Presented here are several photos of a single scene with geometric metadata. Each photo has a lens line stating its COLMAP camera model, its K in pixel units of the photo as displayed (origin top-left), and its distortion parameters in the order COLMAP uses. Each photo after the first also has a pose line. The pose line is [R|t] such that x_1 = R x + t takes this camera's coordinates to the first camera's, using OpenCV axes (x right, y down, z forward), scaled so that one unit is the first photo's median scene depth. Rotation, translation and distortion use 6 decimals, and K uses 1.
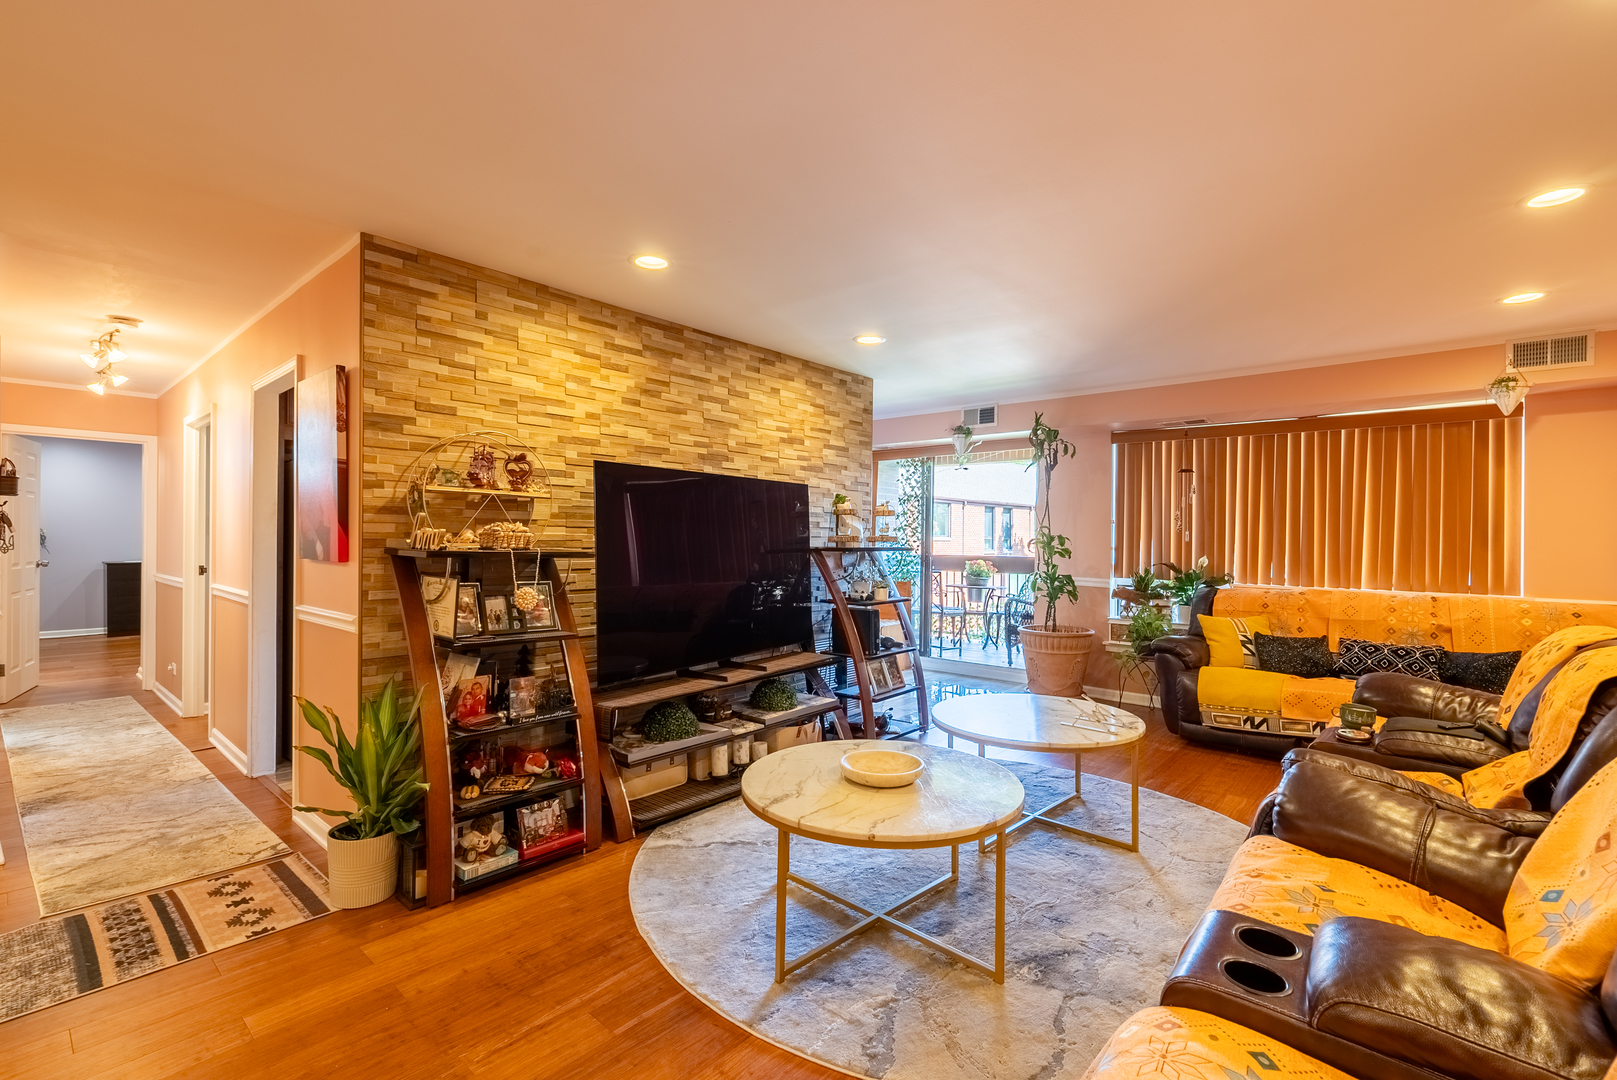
lens RADIAL K [[720.4, 0, 804.9], [0, 720.4, 541.8], [0, 0, 1]] dist [-0.007295, 0.001840]
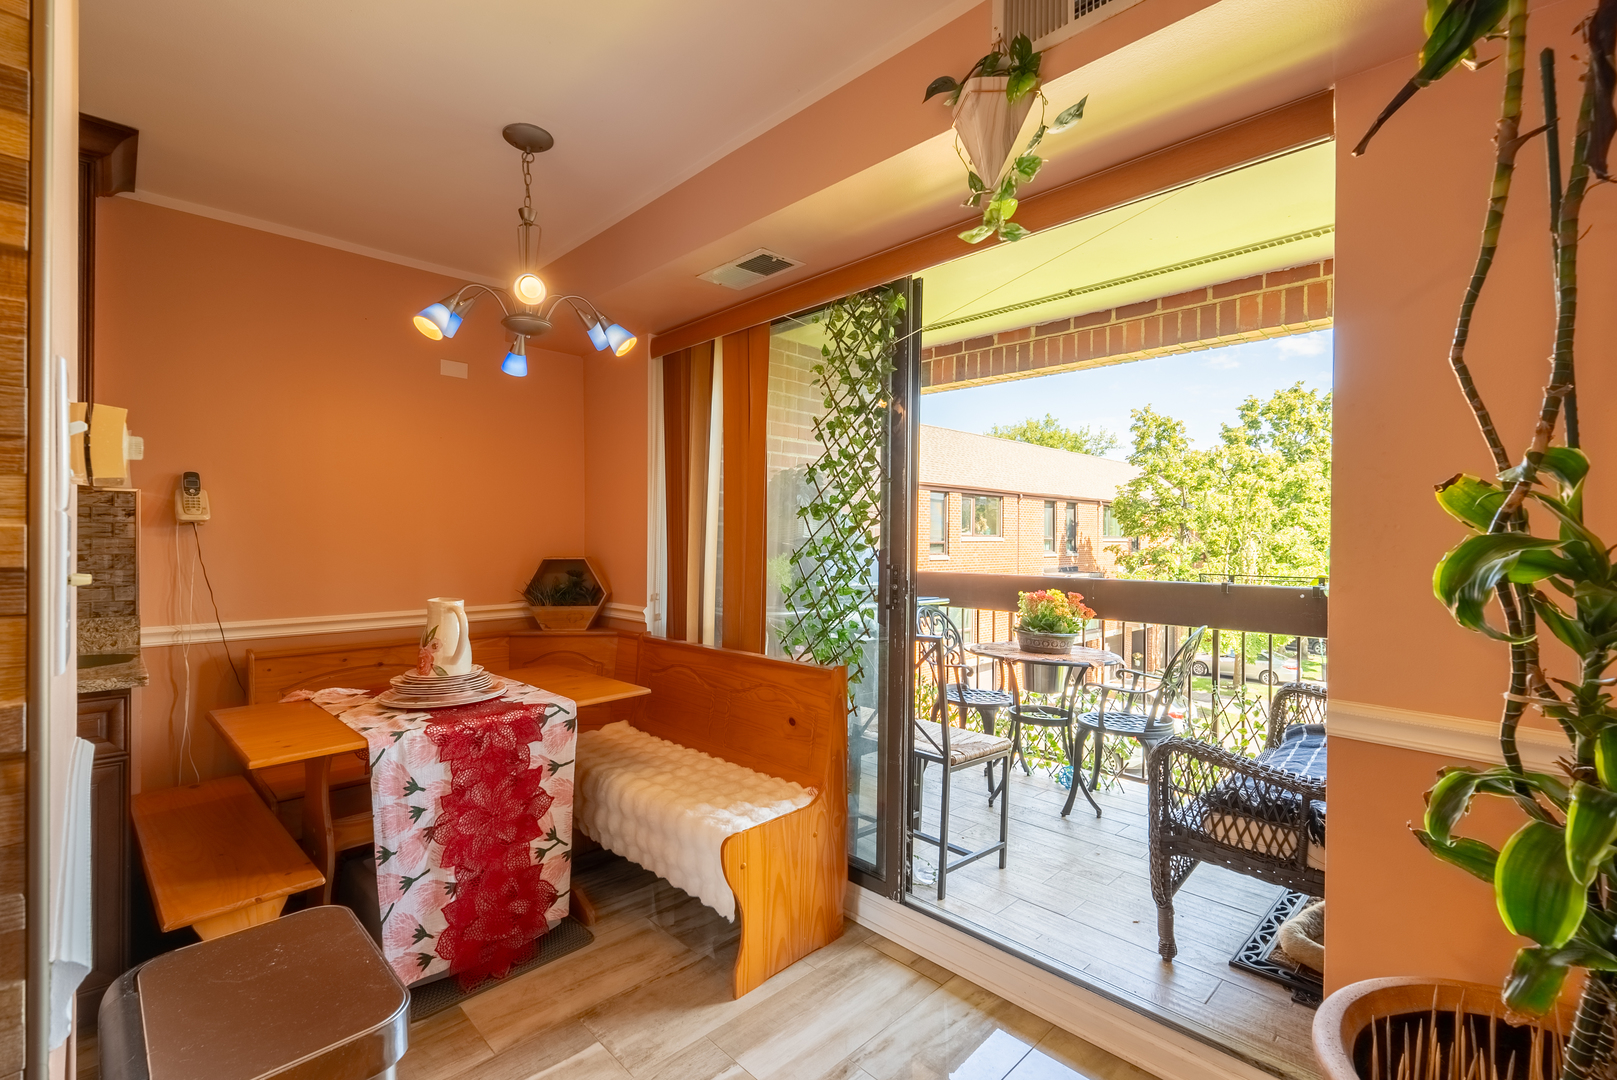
lens RADIAL K [[720.4, 0, 809.8], [0, 720.4, 539.0], [0, 0, 1]] dist [-0.007295, 0.001840]
pose [[0.997816, -0.002986, -0.065988, 0.277558], [0.002596, 0.999979, -0.005996, -0.004071], [0.066004, 0.005812, 0.997802, 1.225443]]
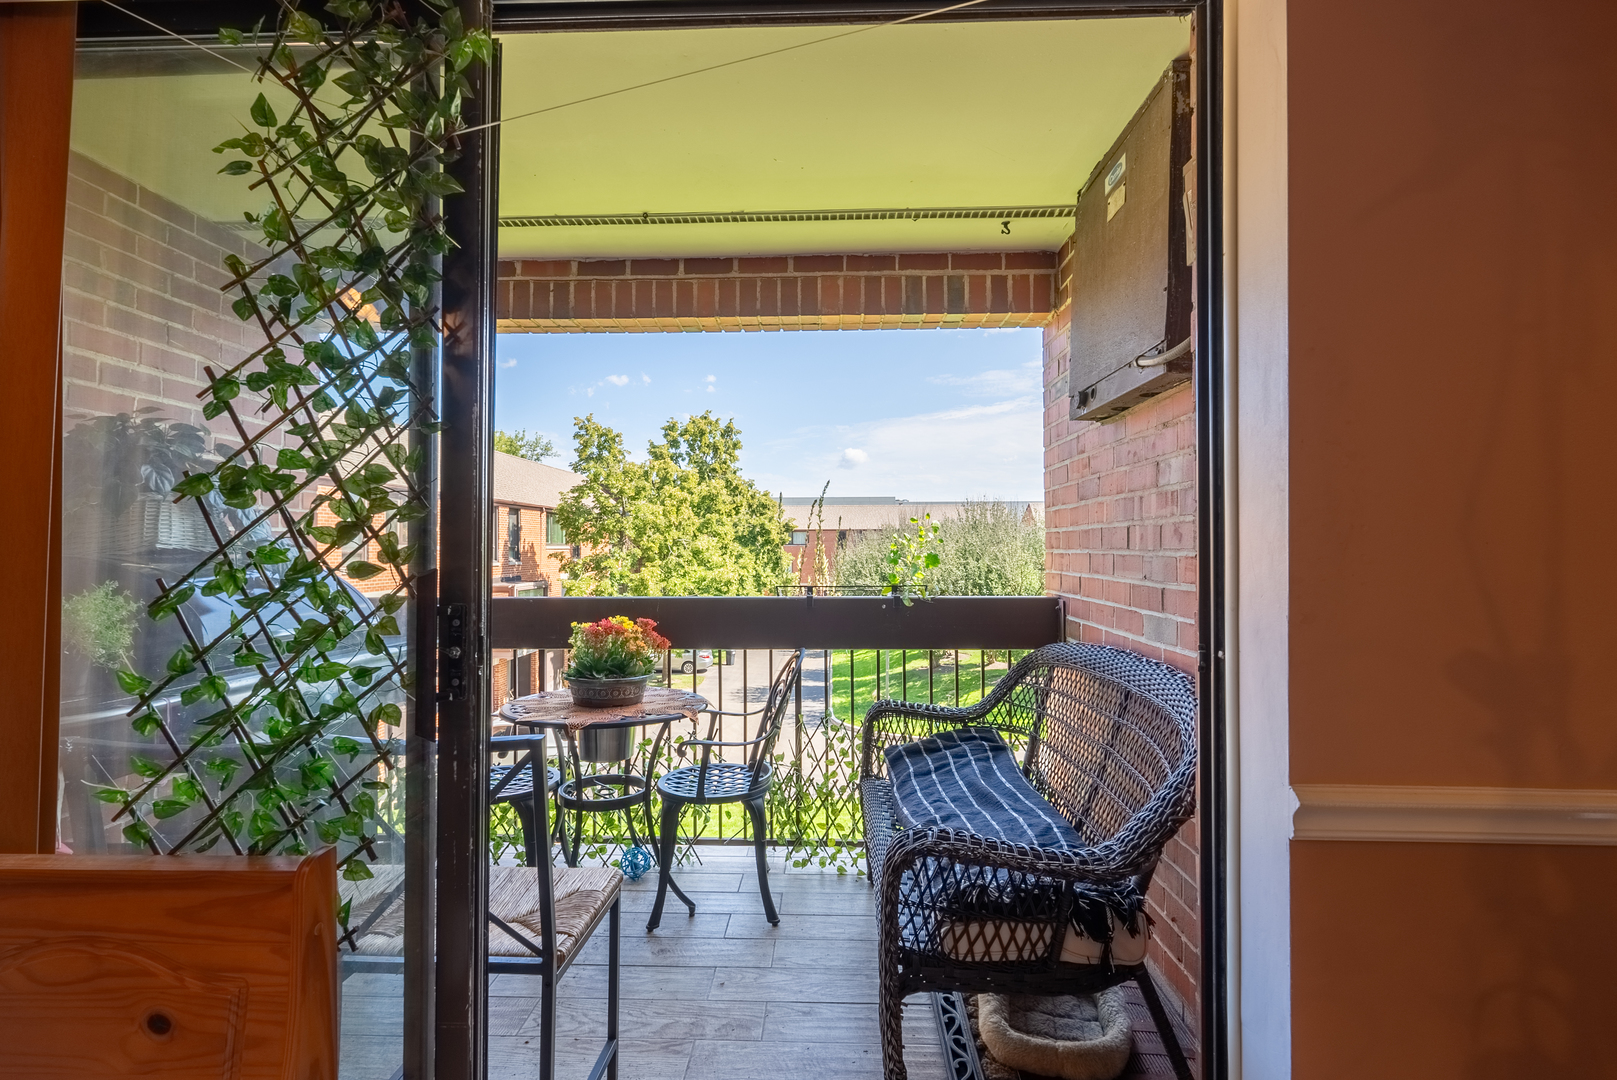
lens RADIAL K [[720.4, 0, 811.7], [0, 720.4, 539.2], [0, 0, 1]] dist [-0.007295, 0.001840]
pose [[0.769183, -0.003966, 0.639017, 0.236337], [0.013020, 0.999870, -0.009467, -0.007657], [-0.638896, 0.015602, 0.769135, 1.519661]]
